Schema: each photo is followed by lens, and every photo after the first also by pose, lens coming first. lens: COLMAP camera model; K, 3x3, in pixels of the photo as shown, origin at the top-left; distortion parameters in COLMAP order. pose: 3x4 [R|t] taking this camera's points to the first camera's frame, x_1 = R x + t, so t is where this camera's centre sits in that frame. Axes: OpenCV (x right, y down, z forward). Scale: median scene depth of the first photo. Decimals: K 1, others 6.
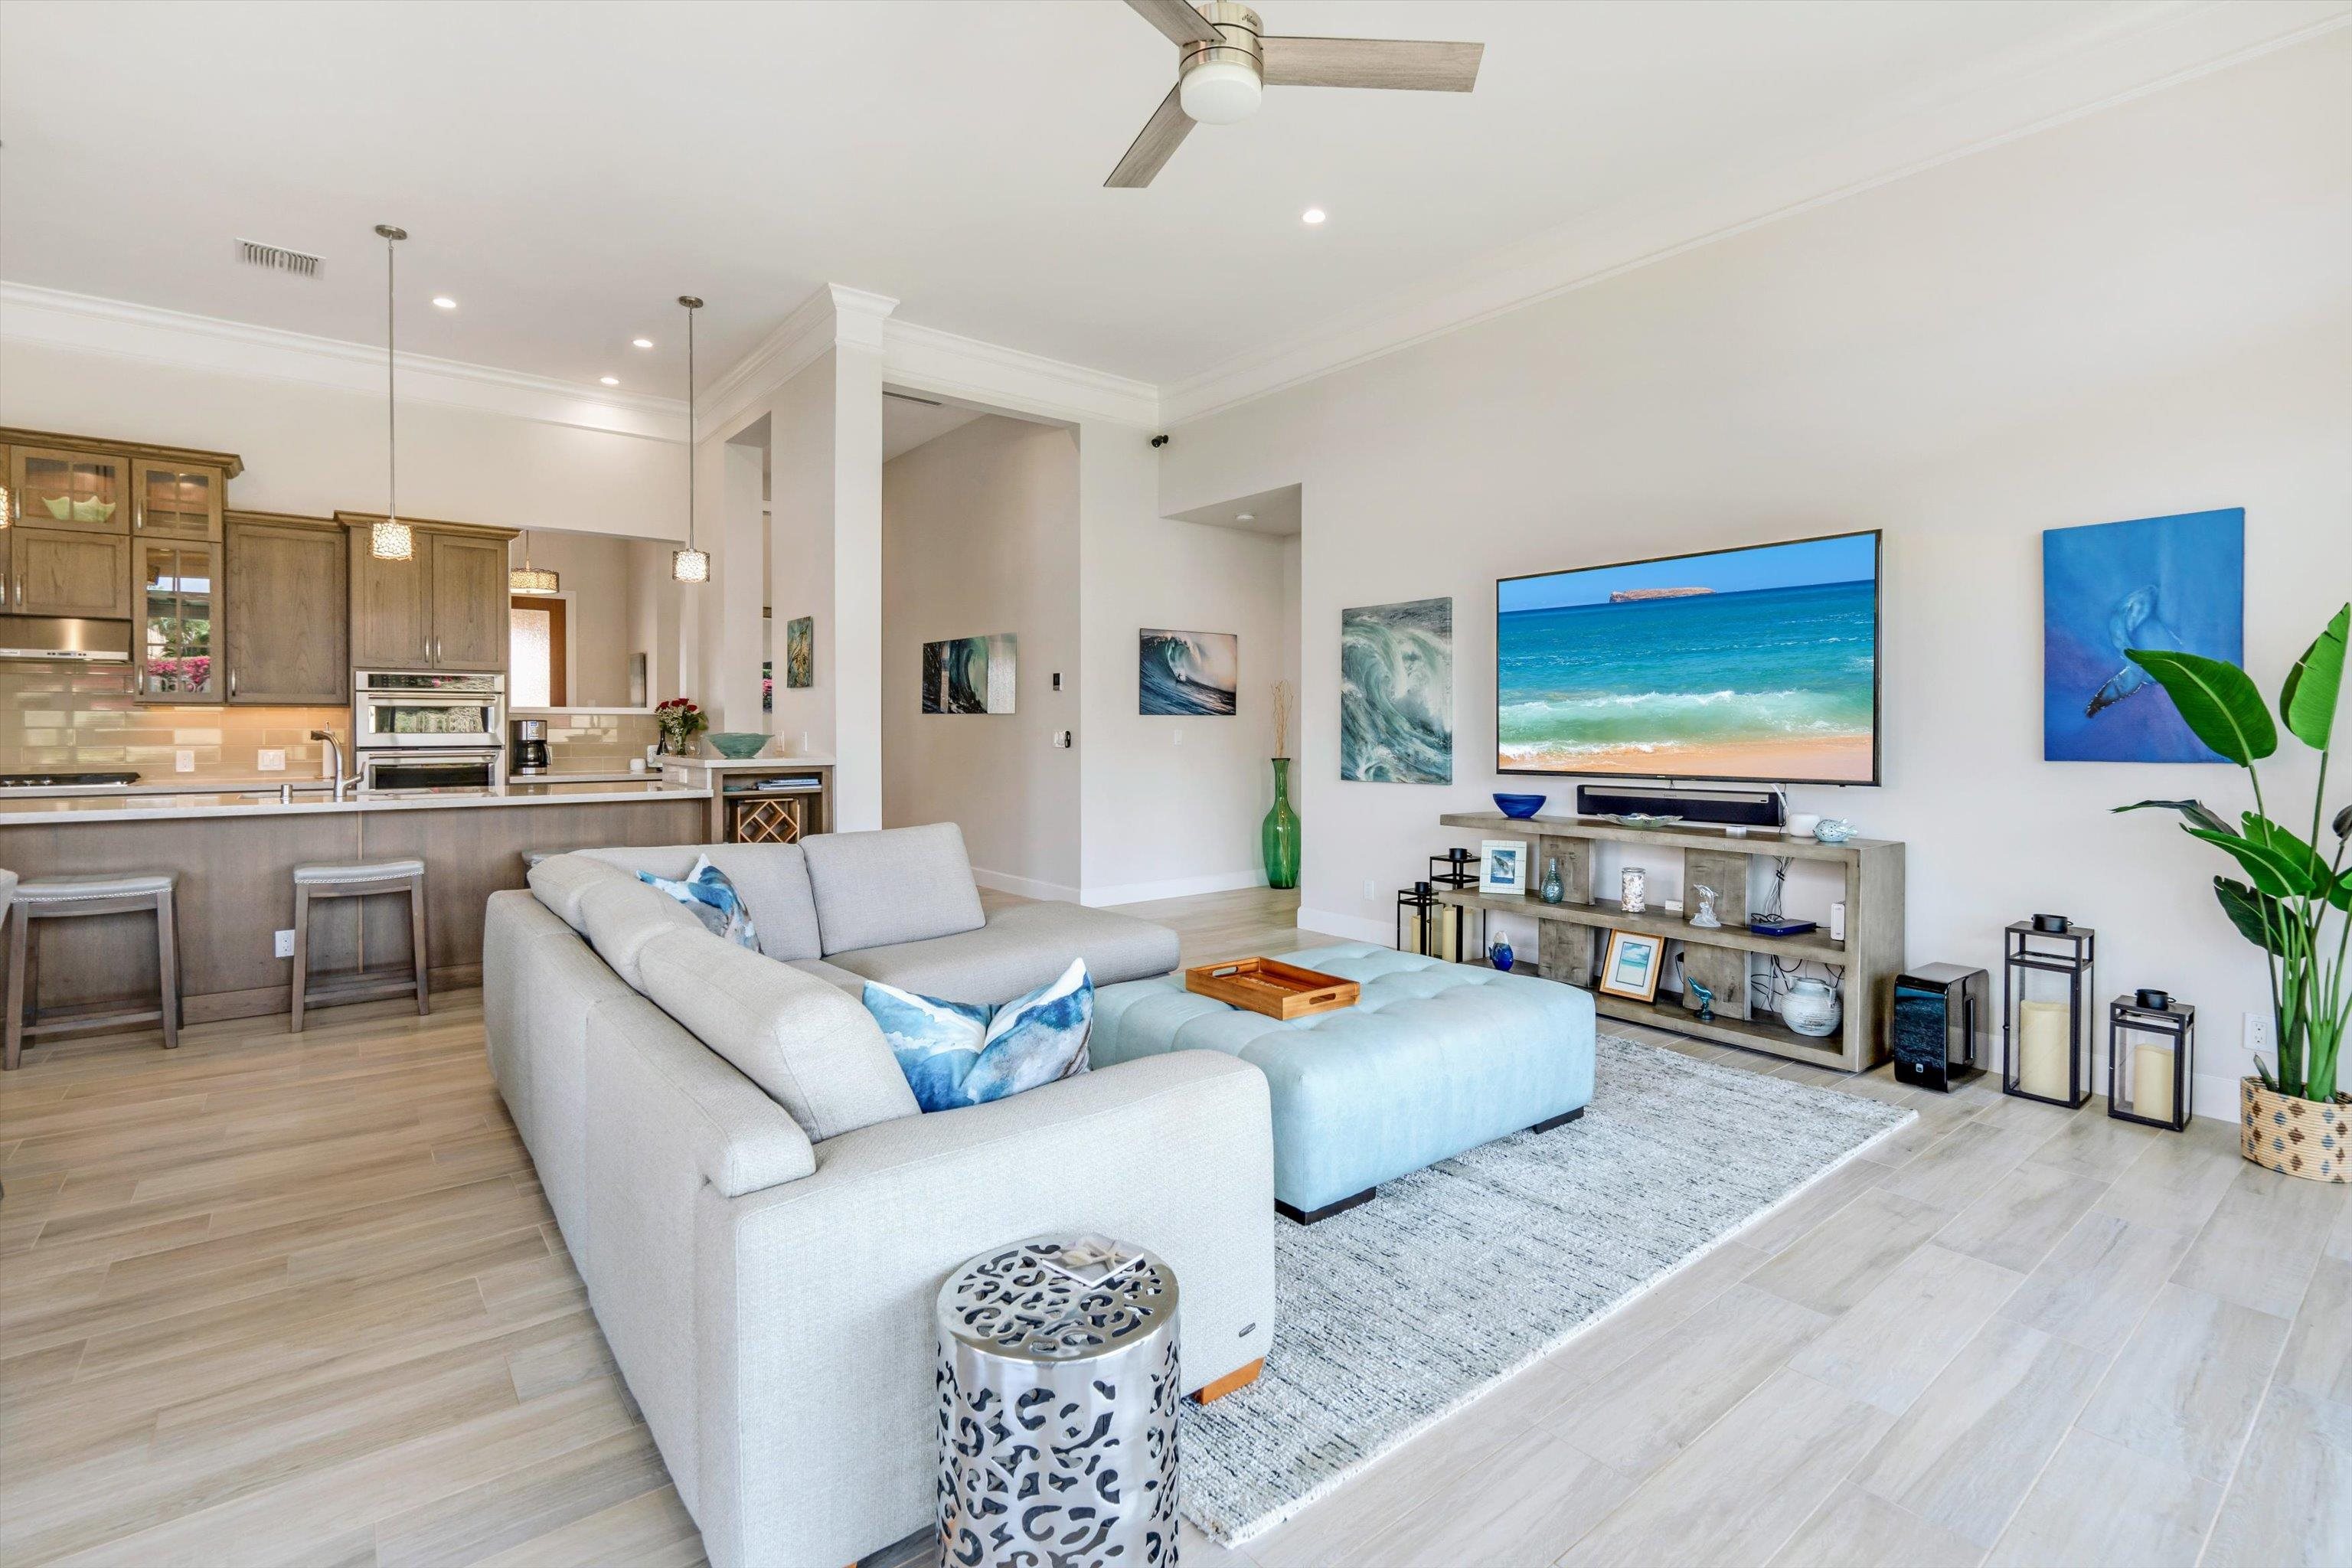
lens RADIAL K [[1081.0, 0, 1178.5], [0, 1081.0, 737.5], [0, 0, 1]] dist [-0.007017, 0.005669]
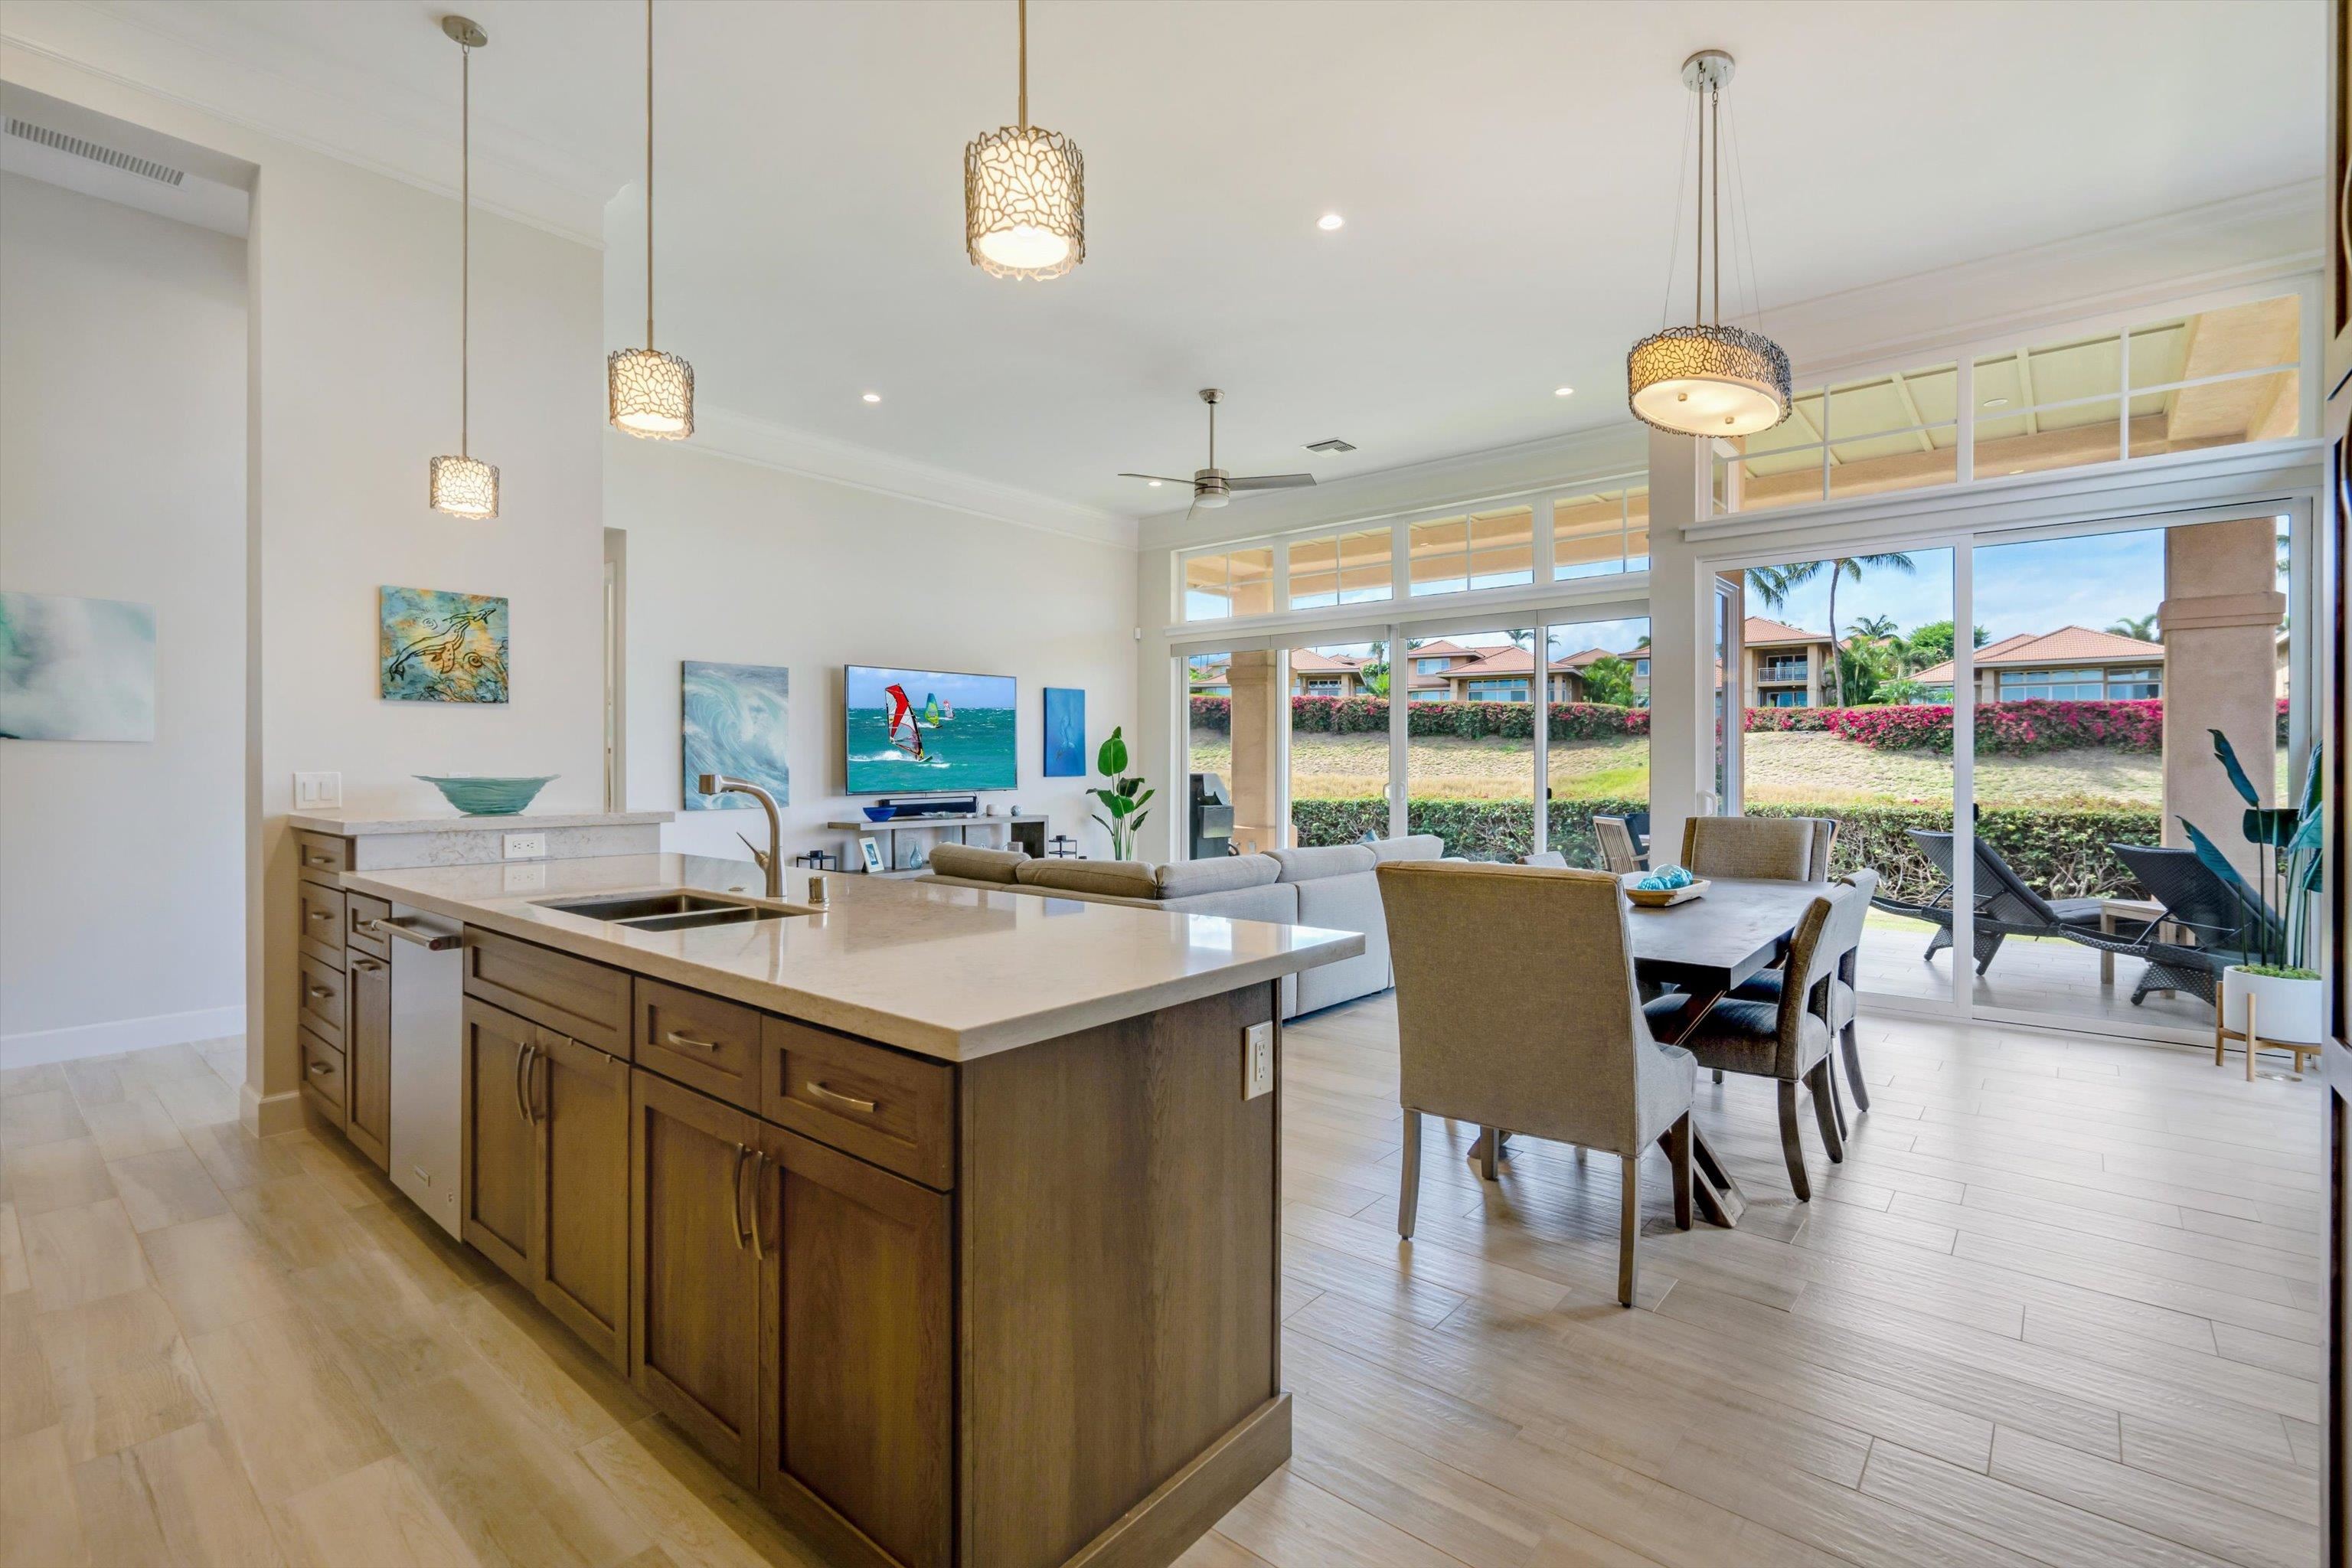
lens RADIAL K [[1081.0, 0, 1191.8], [0, 1081.0, 772.2], [0, 0, 1]] dist [-0.007017, 0.005669]
pose [[-0.213541, -0.008777, 0.976895, -1.127797], [0.009599, 0.999893, 0.011082, -0.009096], [-0.976887, 0.011744, -0.213434, 0.762274]]
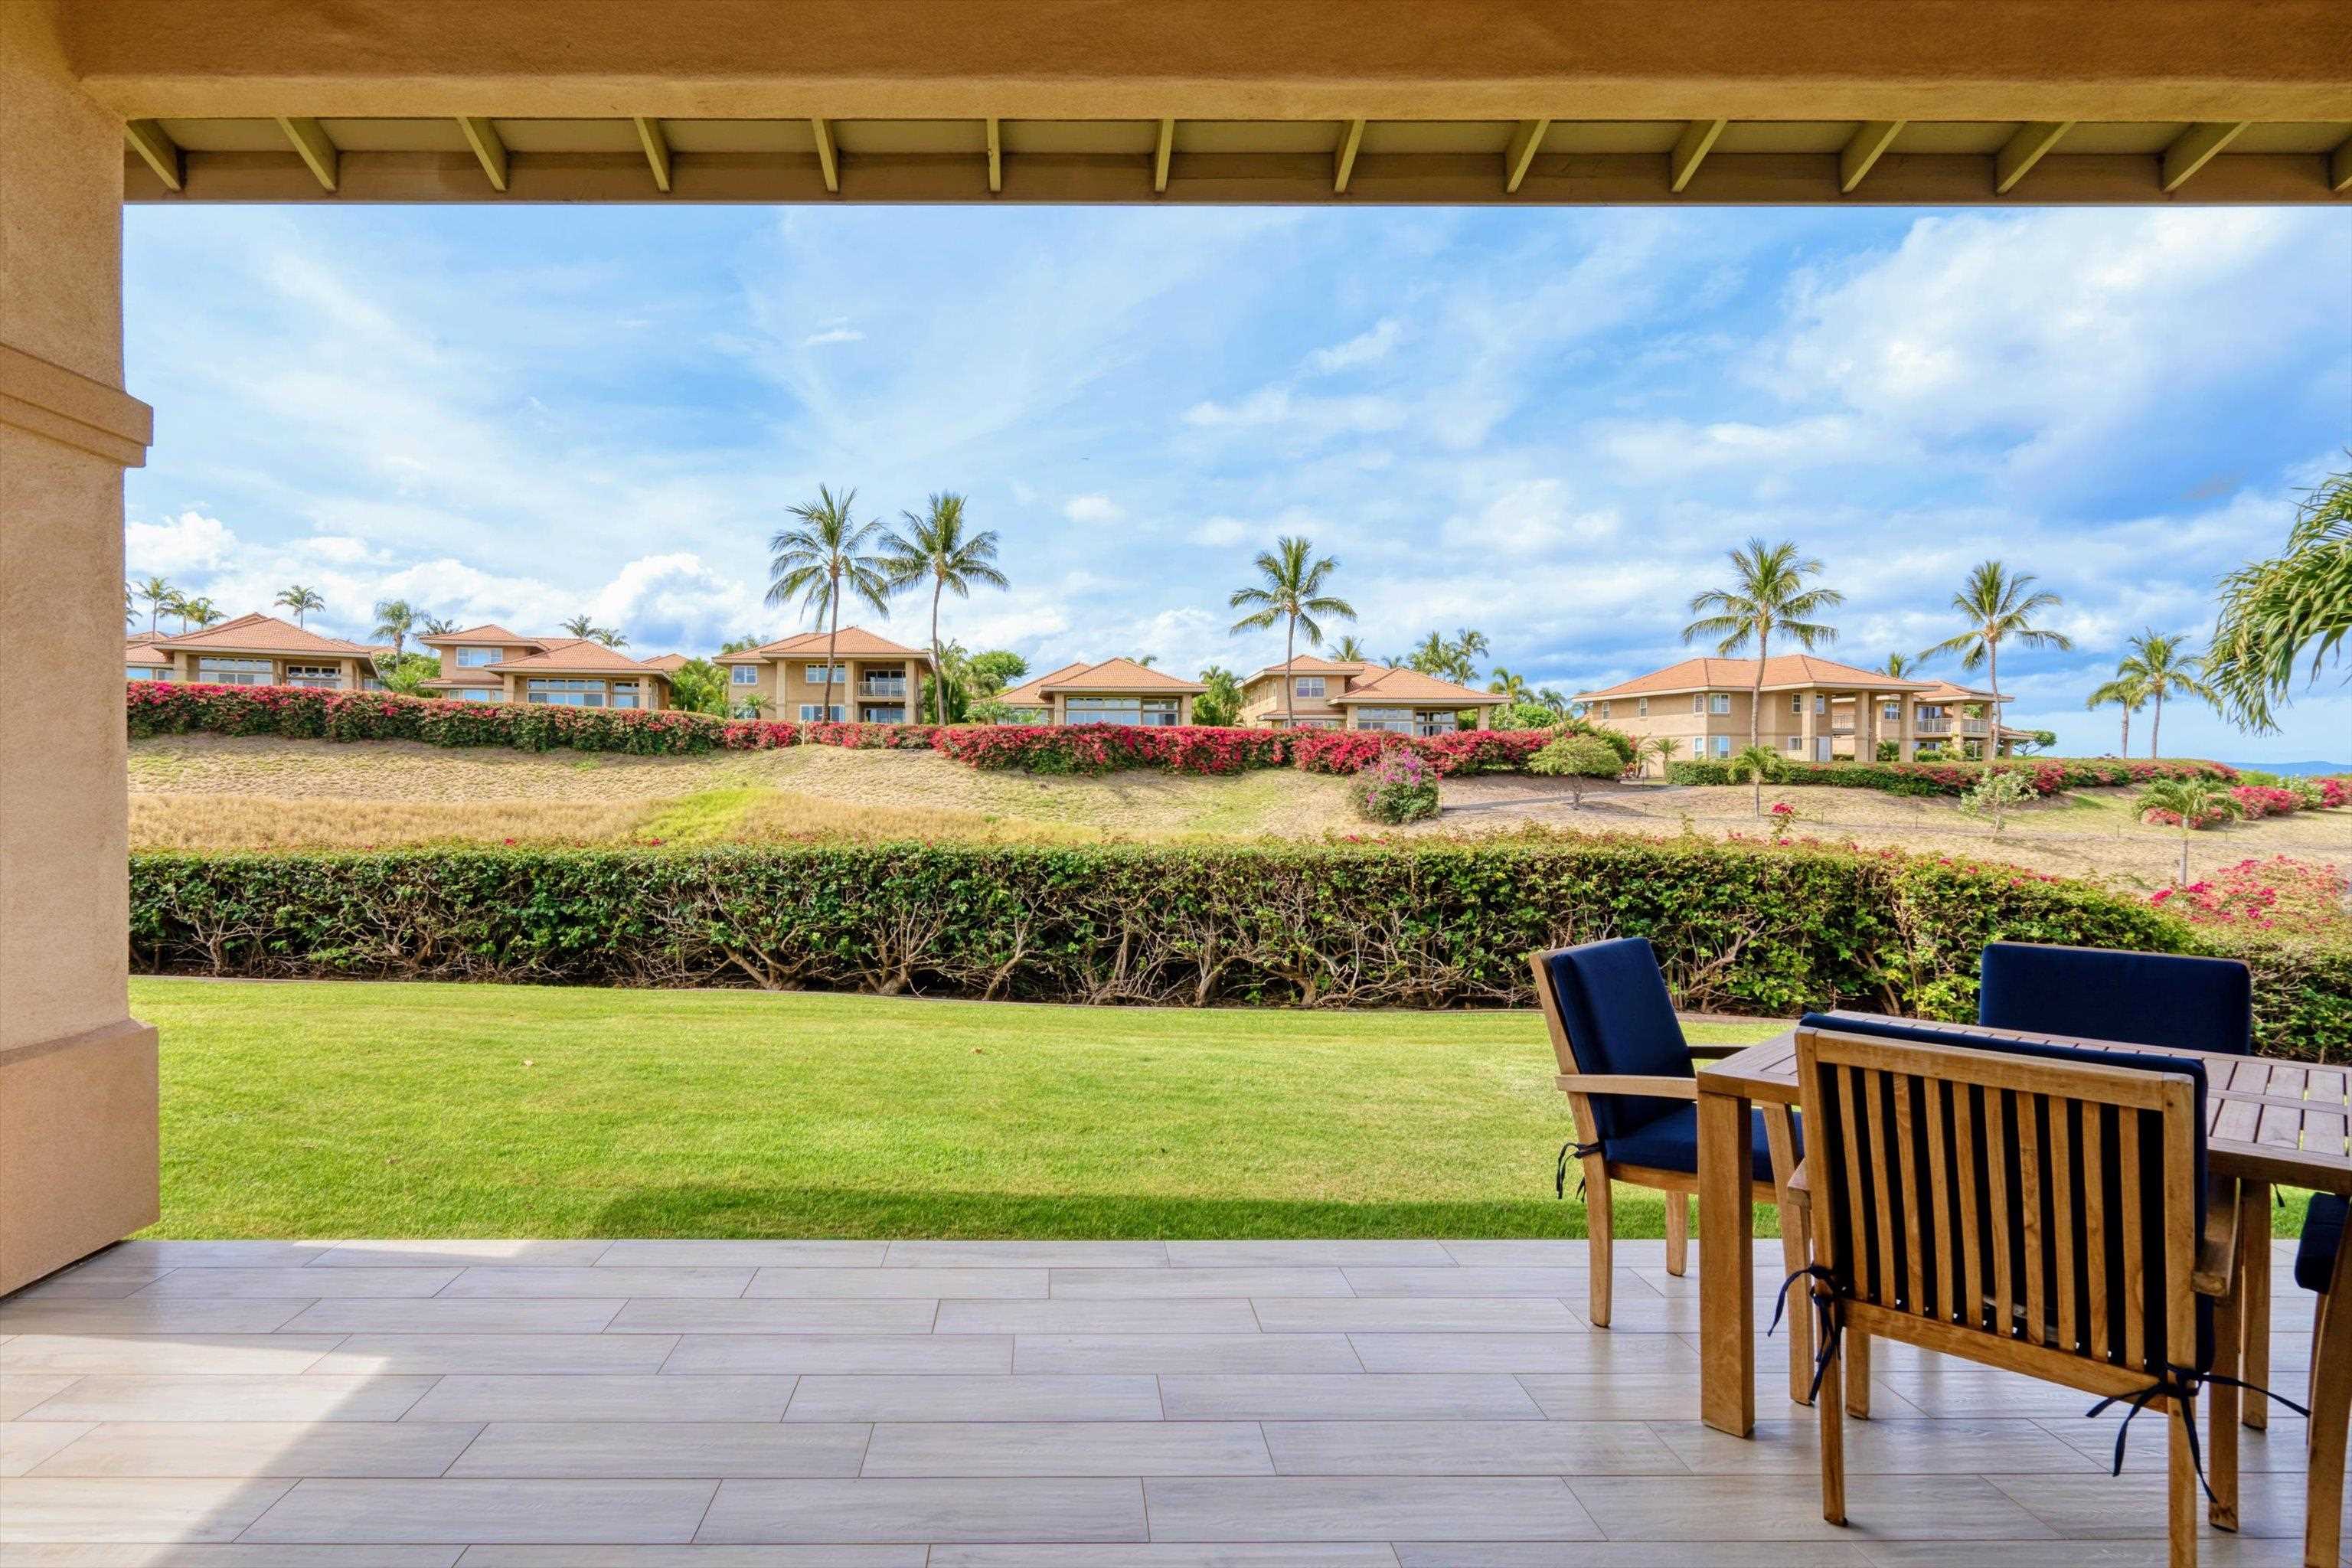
lens RADIAL K [[1211.7, 0, 1050.1], [0, 1211.7, 784.3], [0, 0, 1]] dist [-0.002365, -0.000075]
pose [[-0.772392, -0.000849, 0.635146, 0.195277], [0.005469, 0.999953, 0.007988, 0.003816], [-0.635123, 0.009643, -0.772351, 0.284240]]
